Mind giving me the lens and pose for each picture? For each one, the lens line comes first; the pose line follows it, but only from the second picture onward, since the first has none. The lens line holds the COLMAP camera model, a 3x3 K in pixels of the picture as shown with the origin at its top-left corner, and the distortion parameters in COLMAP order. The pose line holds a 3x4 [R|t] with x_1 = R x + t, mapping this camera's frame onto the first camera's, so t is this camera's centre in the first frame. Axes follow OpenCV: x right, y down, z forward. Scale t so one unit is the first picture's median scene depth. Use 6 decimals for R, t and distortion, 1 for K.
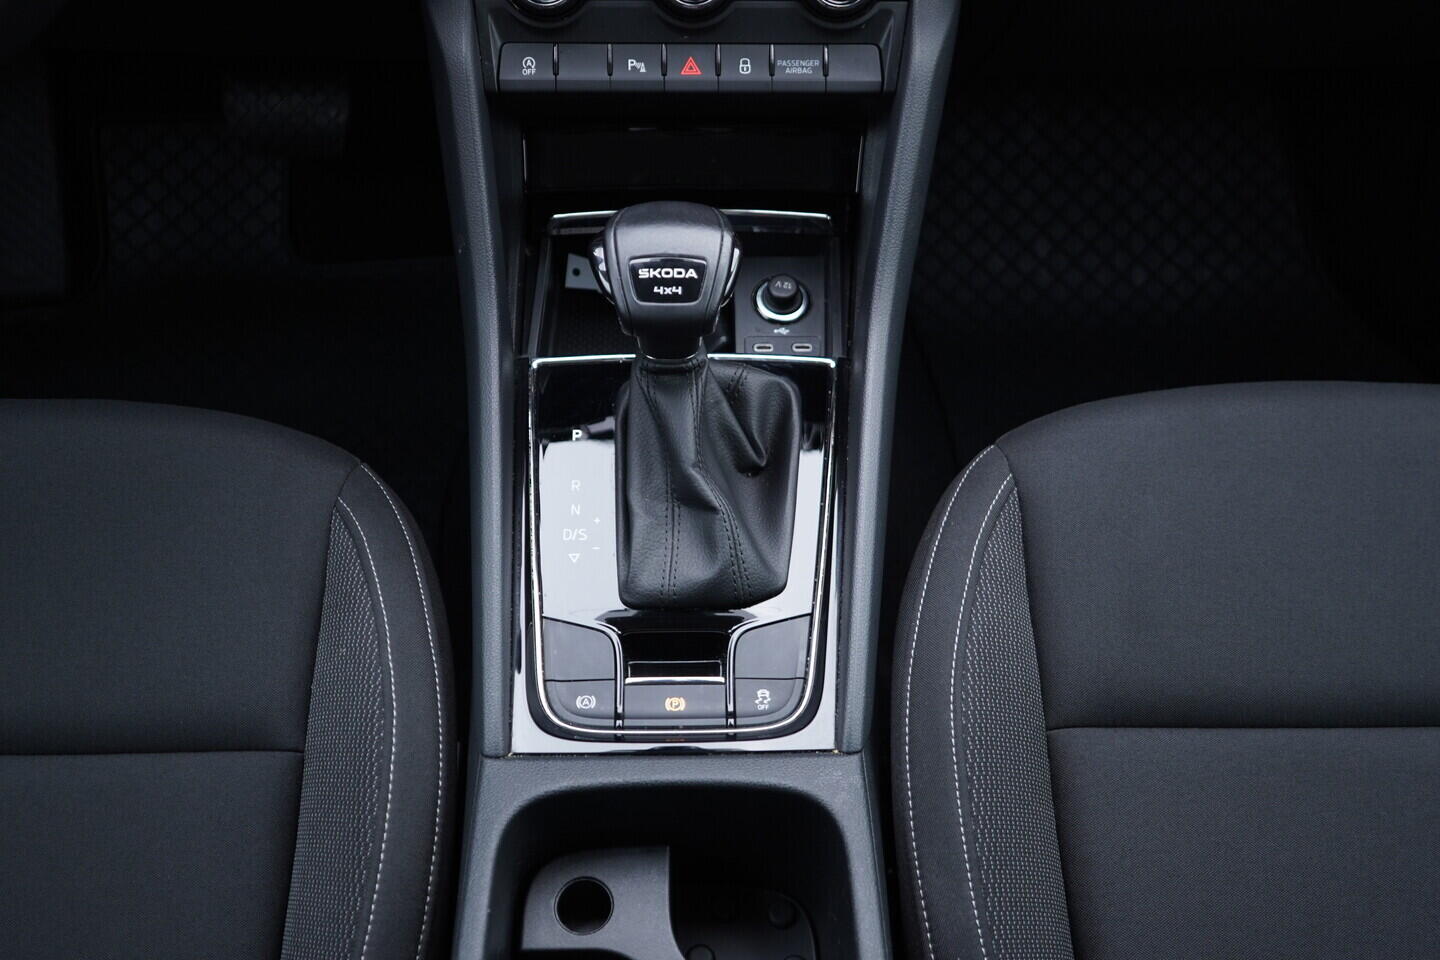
lens RADIAL K [[1469.3, 0, 720.0], [0, 1469.3, 480.0], [0, 0, 1]] dist [0.009528, -0.014129]
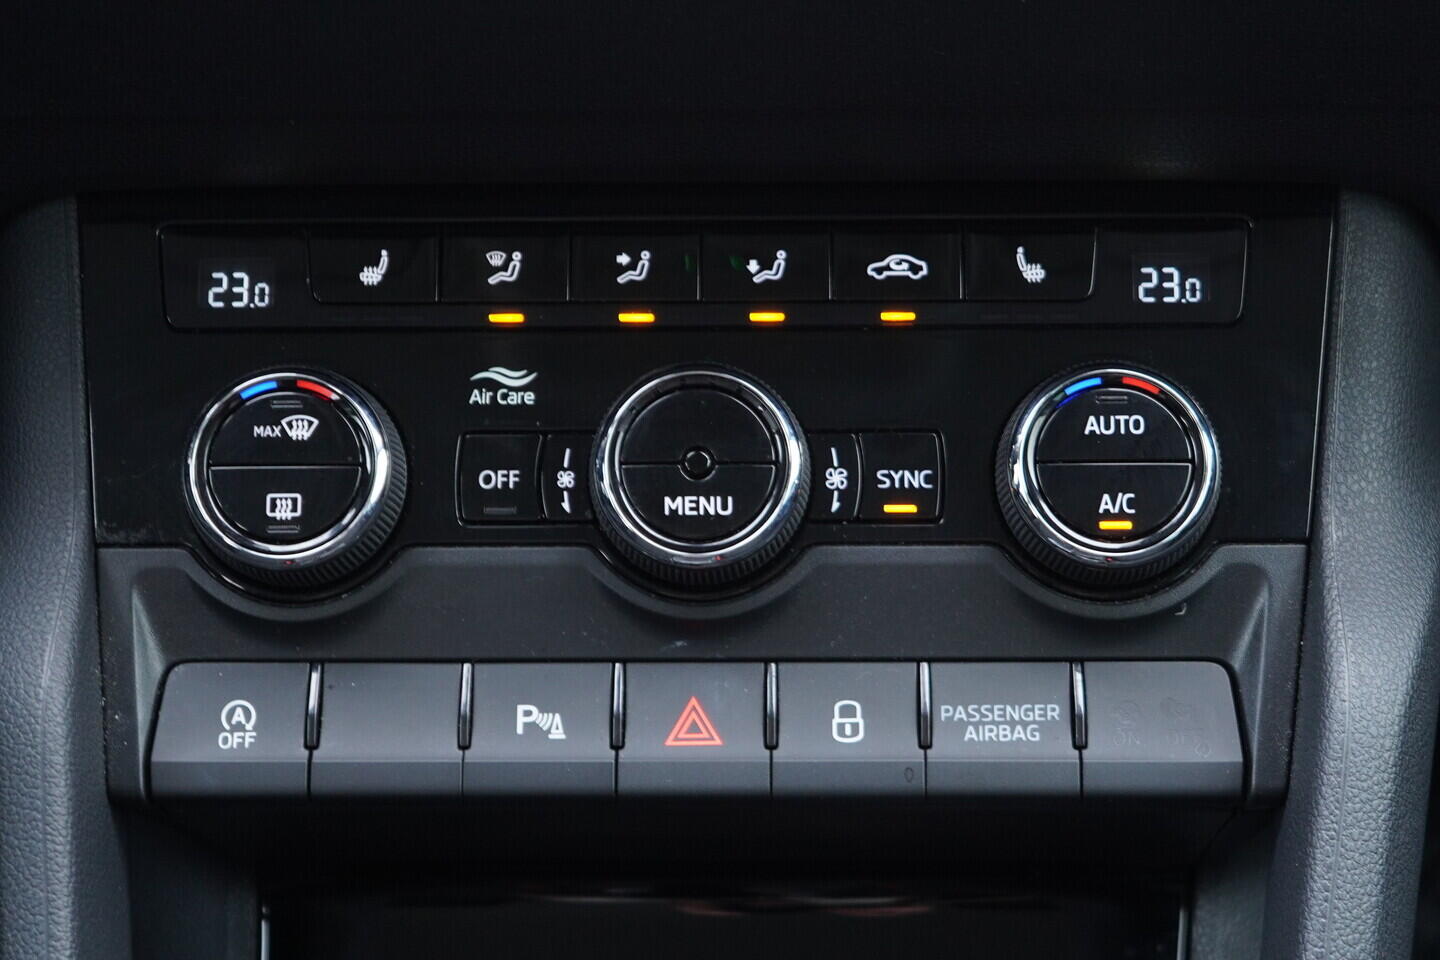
lens RADIAL K [[2825.5, 0, 720.0], [0, 2825.5, 480.0], [0, 0, 1]] dist [0.026458, -0.043893]
pose [[0.997935, -0.010489, -0.063375, 0.030043], [-0.012854, 0.934018, -0.356995, -0.094270], [0.062938, 0.357072, 0.931954, 0.349278]]
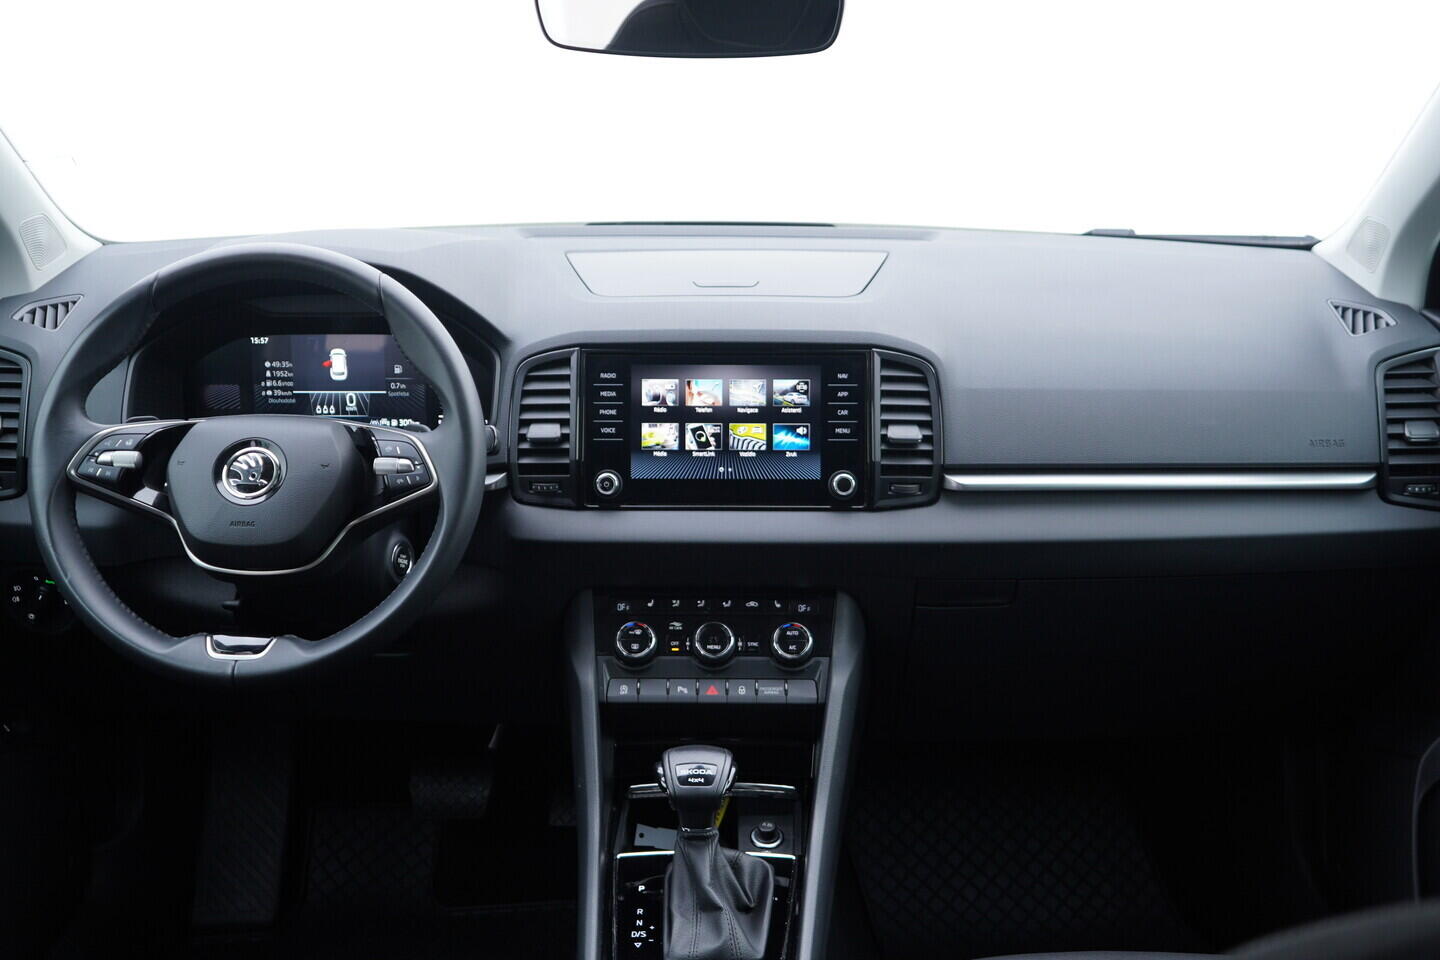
lens RADIAL K [[1469.3, 0, 720.0], [0, 1469.3, 480.0], [0, 0, 1]] dist [0.009528, -0.014129]
pose [[0.999510, -0.007008, -0.030498, 0.047482], [-0.011500, 0.824136, -0.566275, 0.538037], [0.029103, 0.566348, 0.823652, -0.652049]]
